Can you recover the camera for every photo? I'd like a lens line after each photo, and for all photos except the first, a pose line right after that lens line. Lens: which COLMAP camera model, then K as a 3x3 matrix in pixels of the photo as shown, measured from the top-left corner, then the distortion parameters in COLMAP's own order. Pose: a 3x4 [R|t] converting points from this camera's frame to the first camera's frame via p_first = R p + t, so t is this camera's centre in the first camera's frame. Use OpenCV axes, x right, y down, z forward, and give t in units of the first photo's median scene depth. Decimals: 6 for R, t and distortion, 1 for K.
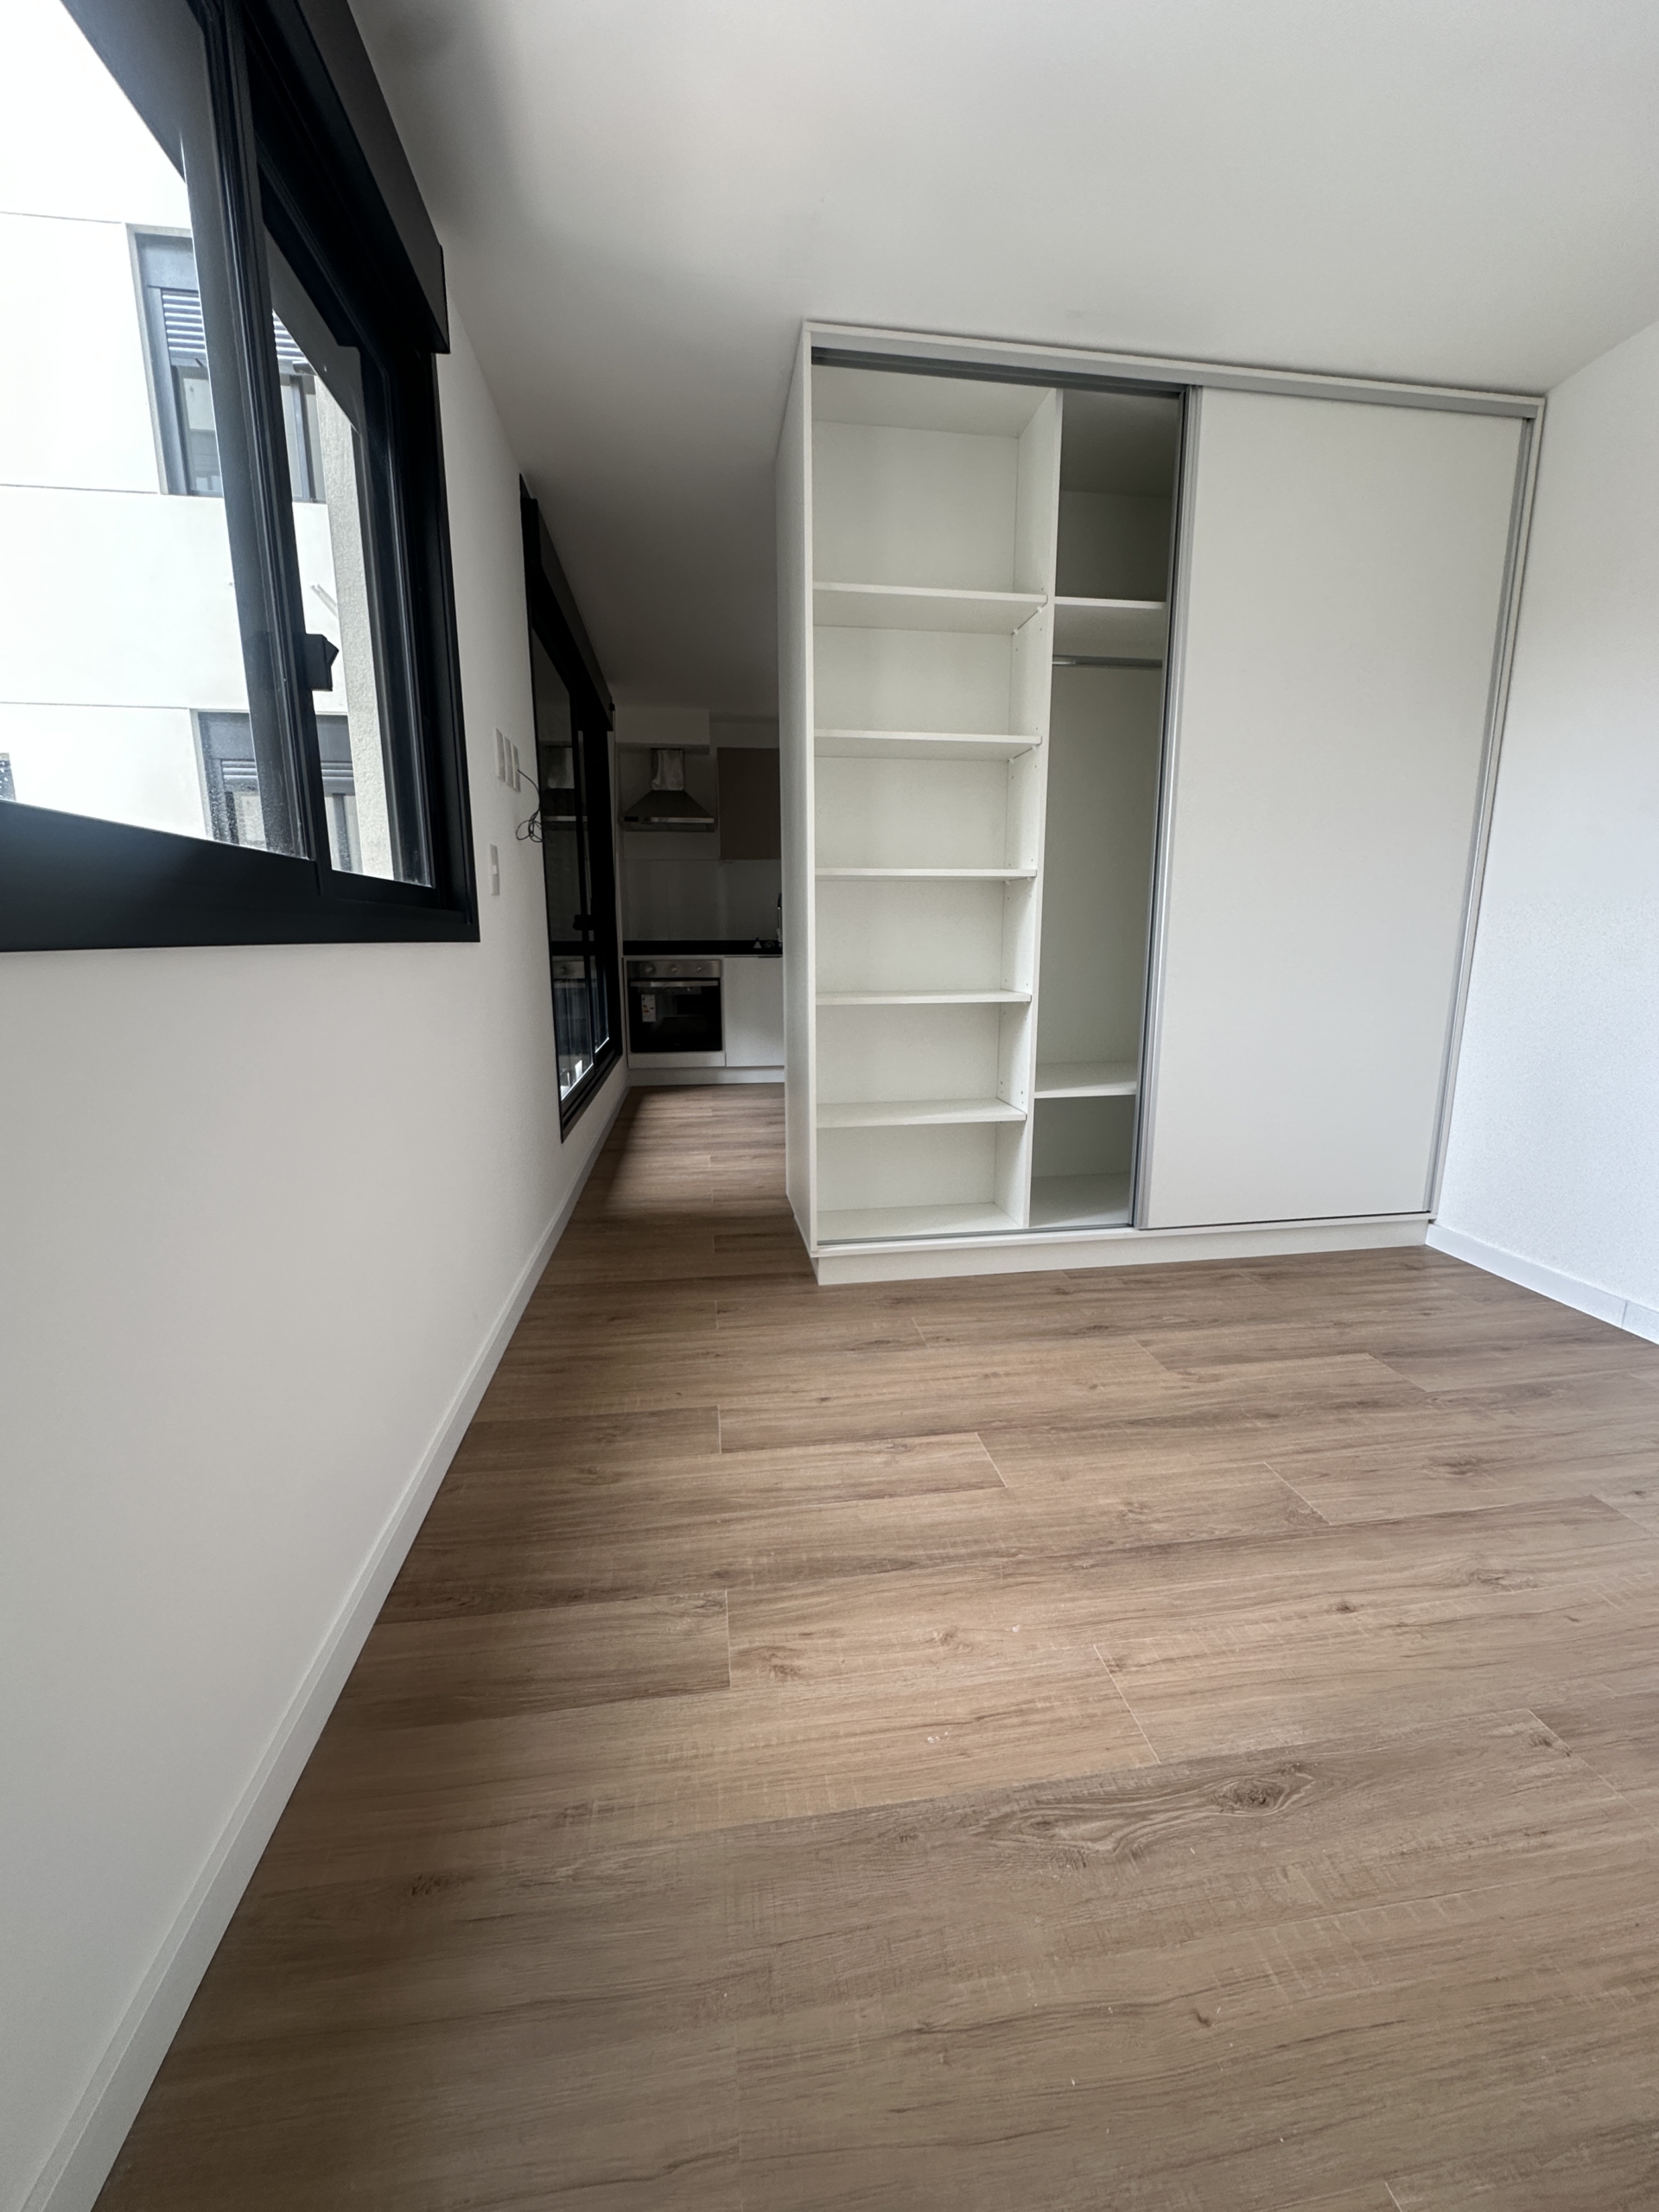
lens RADIAL K [[877.2, 0, 828.0], [0, 877.2, 1108.6], [0, 0, 1]] dist [-0.004148, 0.000466]
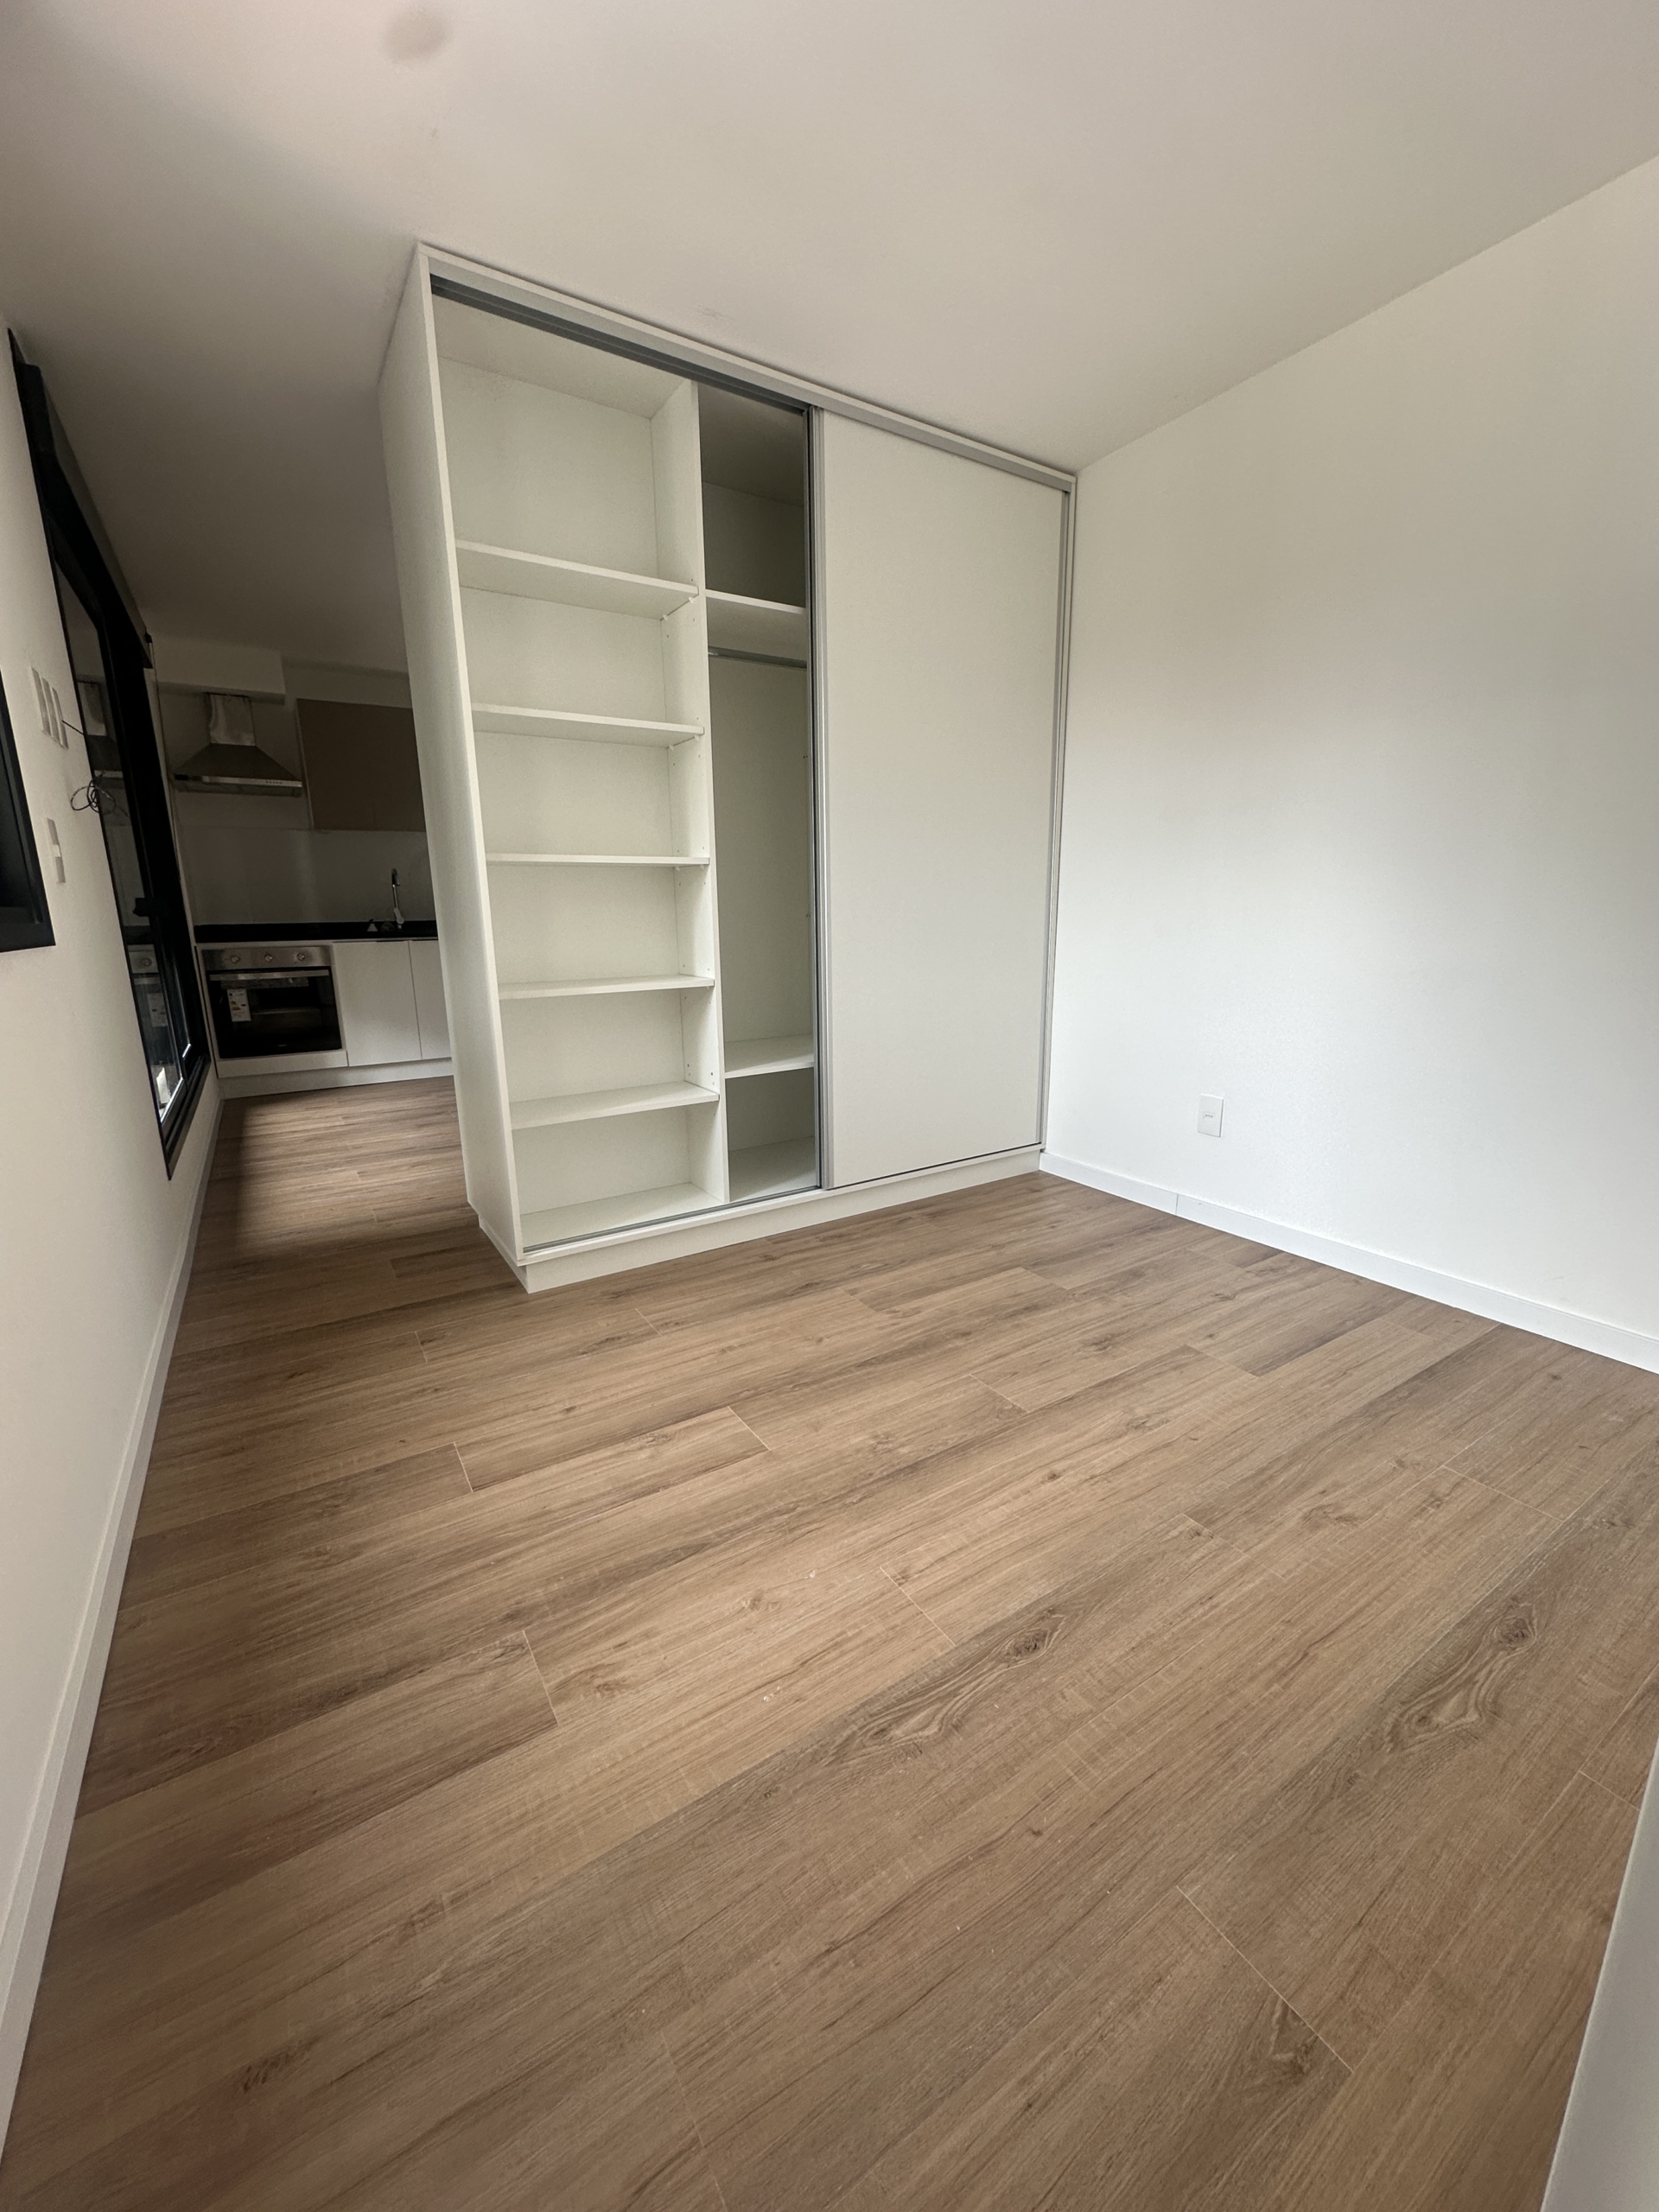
lens RADIAL K [[873.3, 0, 827.8], [0, 873.3, 1109.9], [0, 0, 1]] dist [-0.002558, 0.000357]
pose [[0.912703, -0.100341, 0.396112, -0.104974], [0.087349, 0.994884, 0.050754, -0.026270], [-0.399178, -0.011724, 0.916798, 0.001989]]
